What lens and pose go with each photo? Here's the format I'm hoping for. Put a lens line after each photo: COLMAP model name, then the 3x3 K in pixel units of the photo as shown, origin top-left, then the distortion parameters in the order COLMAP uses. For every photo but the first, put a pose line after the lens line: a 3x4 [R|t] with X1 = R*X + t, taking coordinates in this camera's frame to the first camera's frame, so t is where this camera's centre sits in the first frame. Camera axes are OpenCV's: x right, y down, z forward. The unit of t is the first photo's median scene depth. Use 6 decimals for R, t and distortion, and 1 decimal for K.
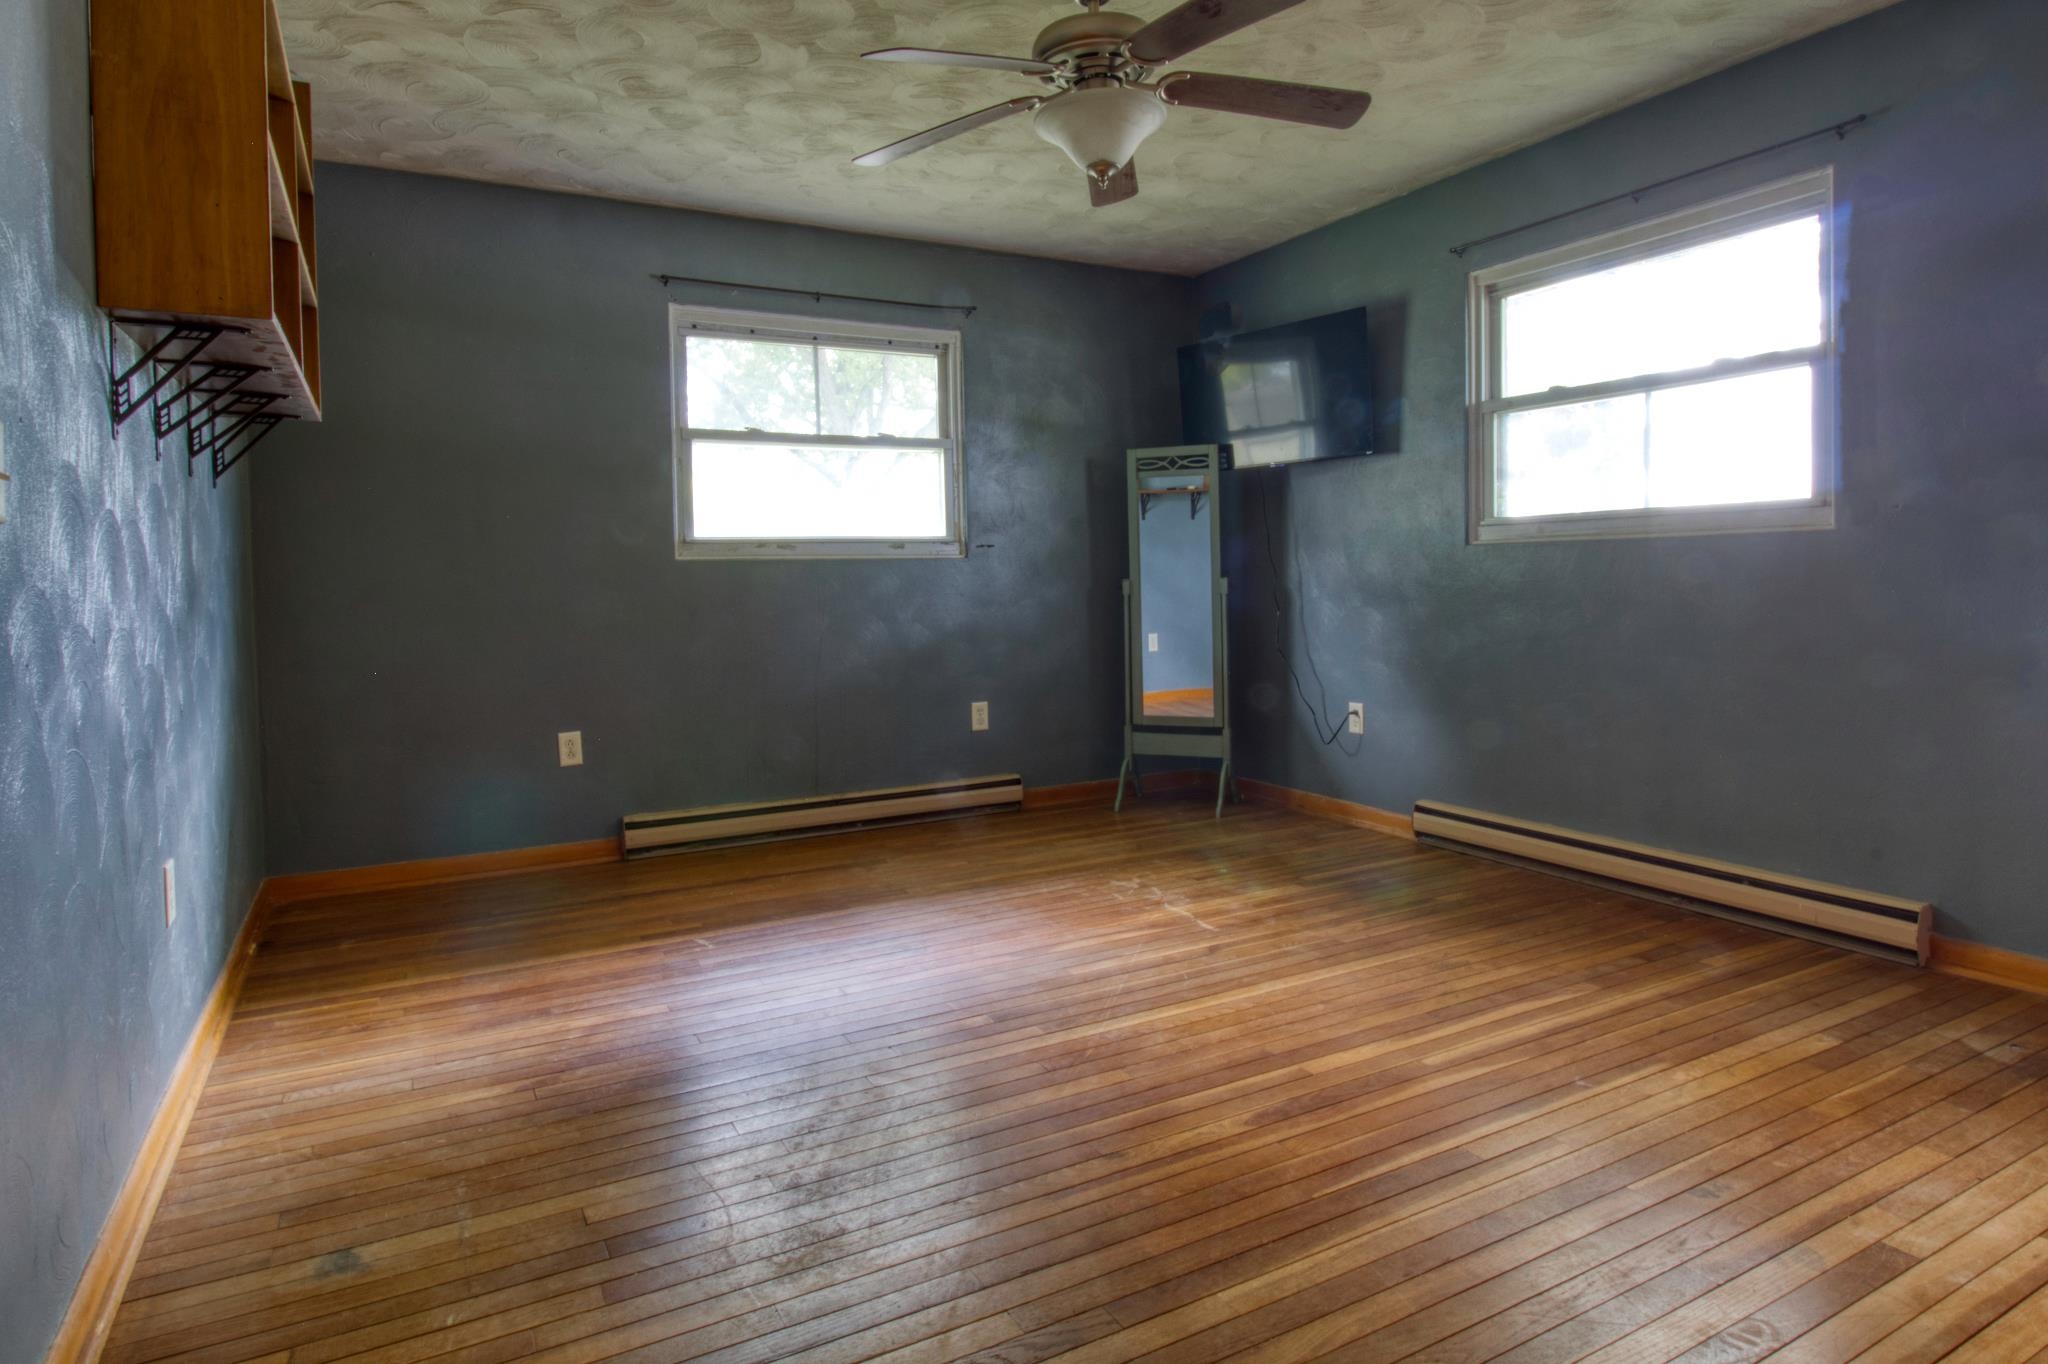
lens RADIAL K [[1167.9, 0, 1051.5], [0, 1167.9, 614.4], [0, 0, 1]] dist [-0.002235, -0.001721]
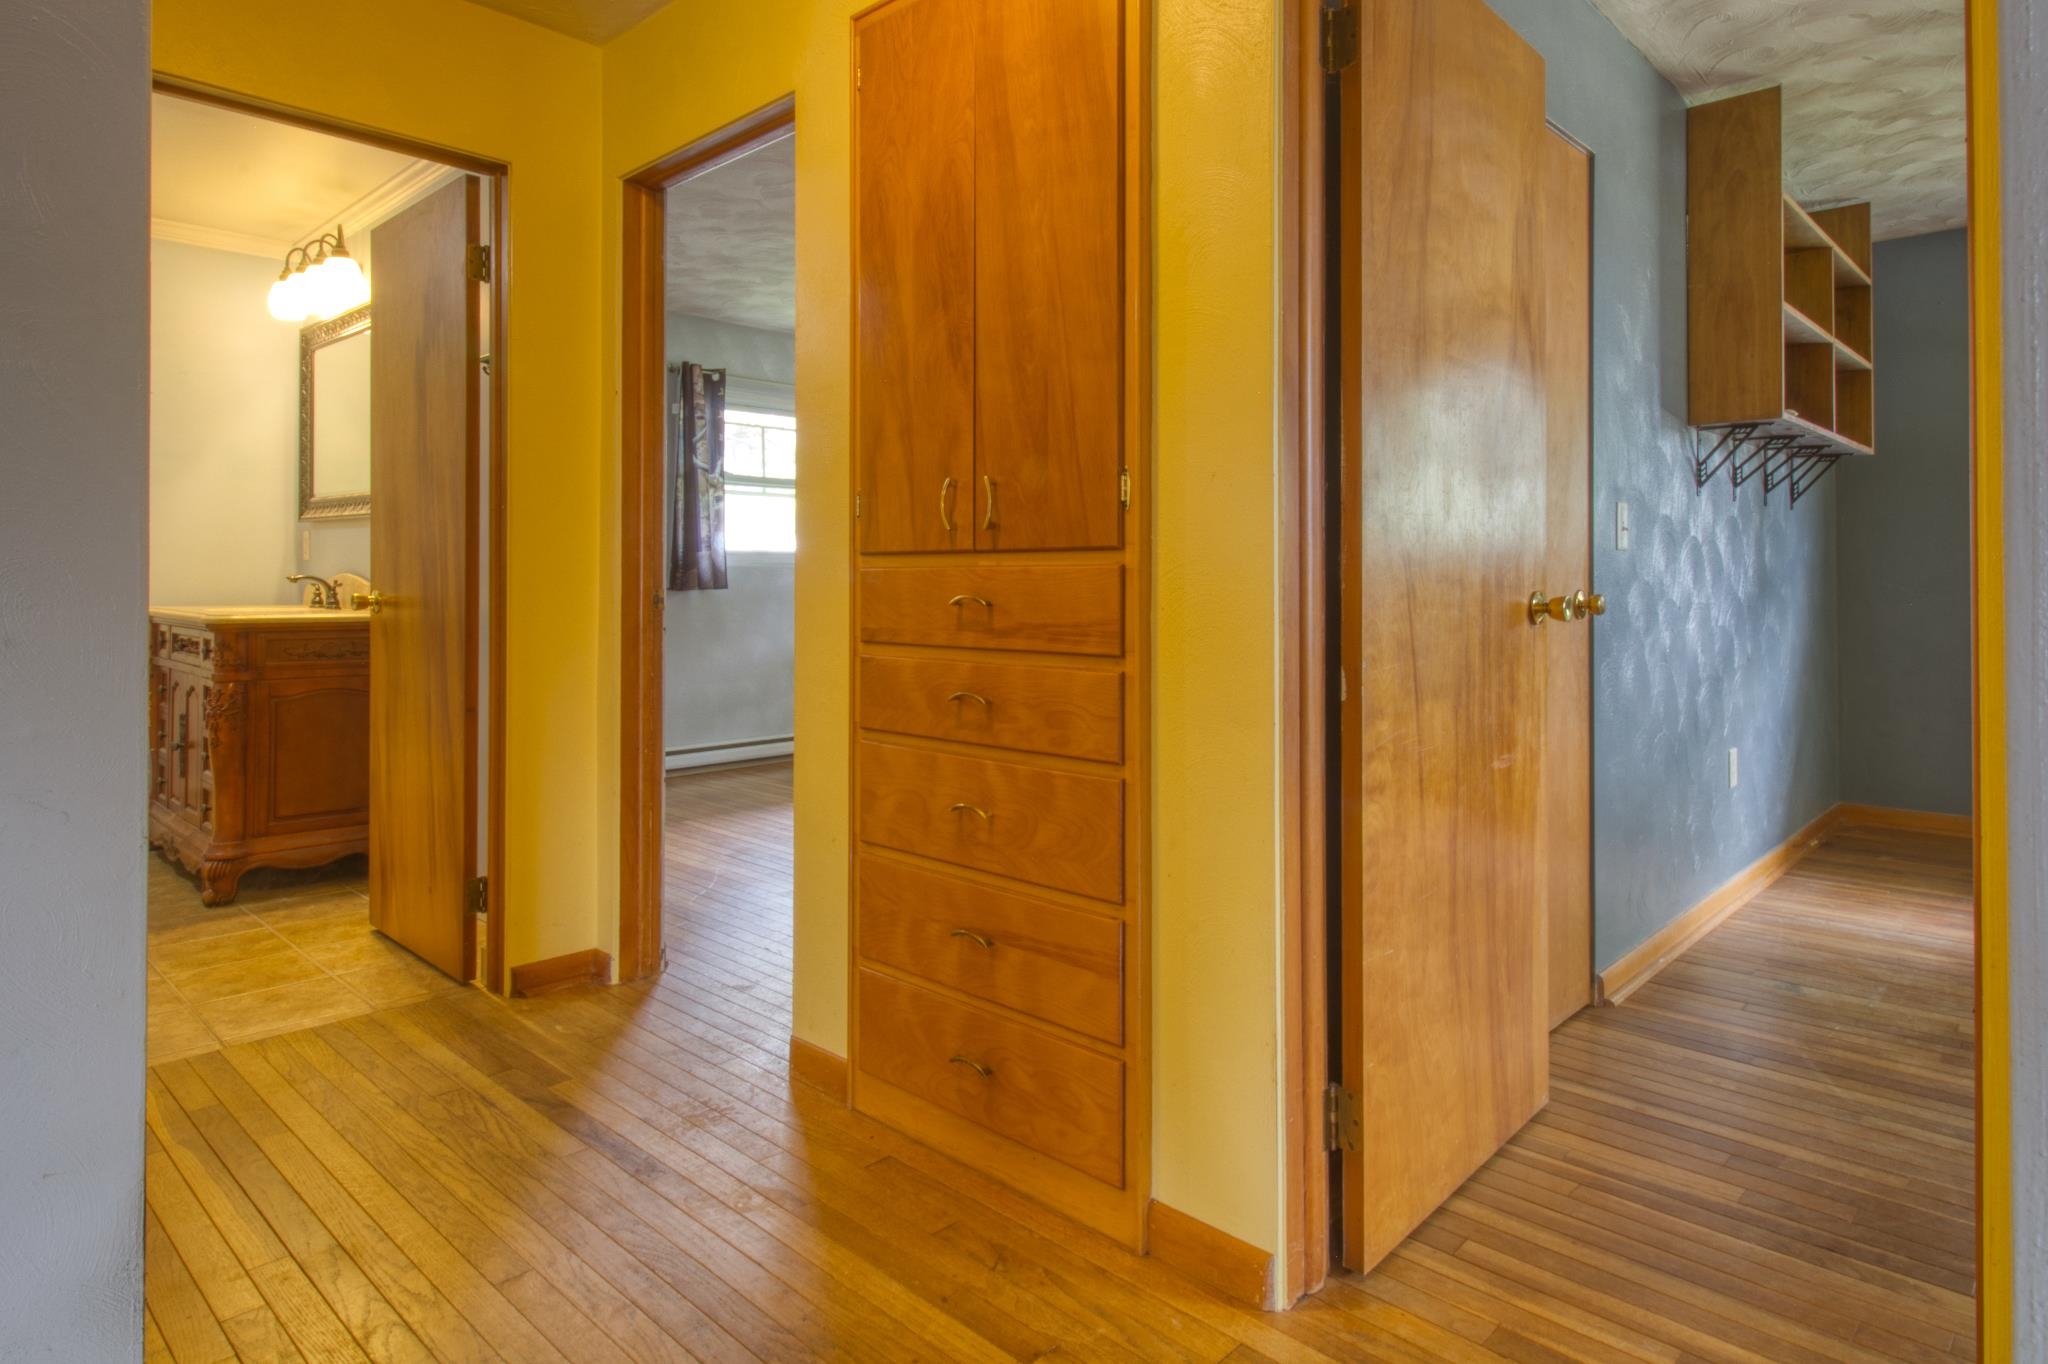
lens RADIAL K [[1167.9, 0, 1031.0], [0, 1167.9, 578.4], [0, 0, 1]] dist [-0.002235, -0.001721]
pose [[0.289229, 0.008053, -0.957226, 0.559957], [-0.028327, 0.999599, -0.000150, 0.004065], [0.956841, 0.027158, 0.289341, -0.448023]]
